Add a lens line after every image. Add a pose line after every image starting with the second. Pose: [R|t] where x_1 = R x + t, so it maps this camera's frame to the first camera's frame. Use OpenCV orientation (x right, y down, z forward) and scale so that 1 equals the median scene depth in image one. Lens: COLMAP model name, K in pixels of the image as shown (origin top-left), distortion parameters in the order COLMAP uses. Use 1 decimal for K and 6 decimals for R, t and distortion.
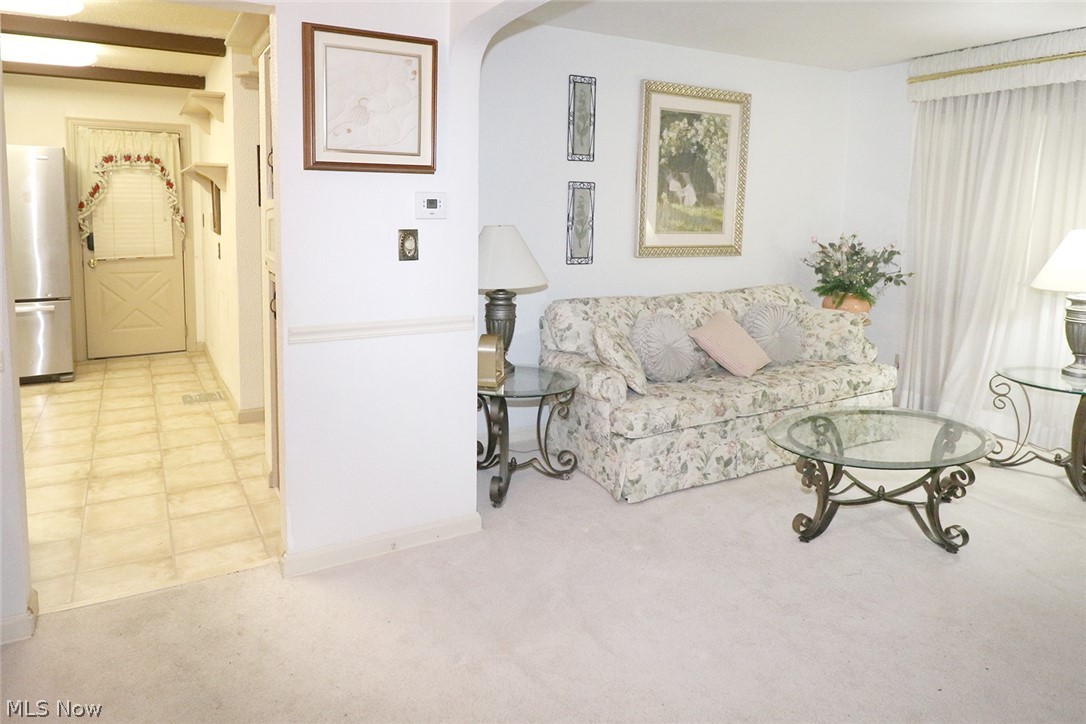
lens RADIAL K [[702.7, 0, 543.0], [0, 702.7, 362.0], [0, 0, 1]] dist [-0.002241, -0.000359]
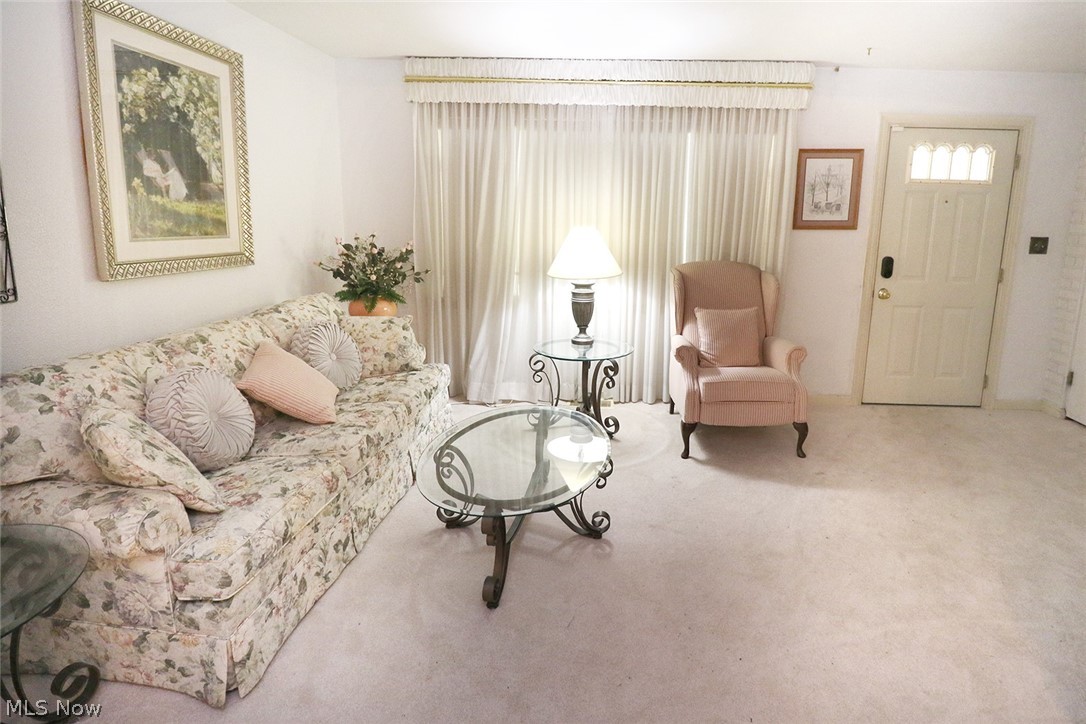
lens RADIAL K [[534.3, 0, 543.5], [0, 534.3, 323.2], [0, 0, 1]] dist [-0.000192, -0.017134]
pose [[0.541768, -0.162005, 0.824768, -0.049431], [0.163624, 0.982805, 0.085567, -0.092536], [-0.824448, 0.088594, 0.558960, 0.440703]]
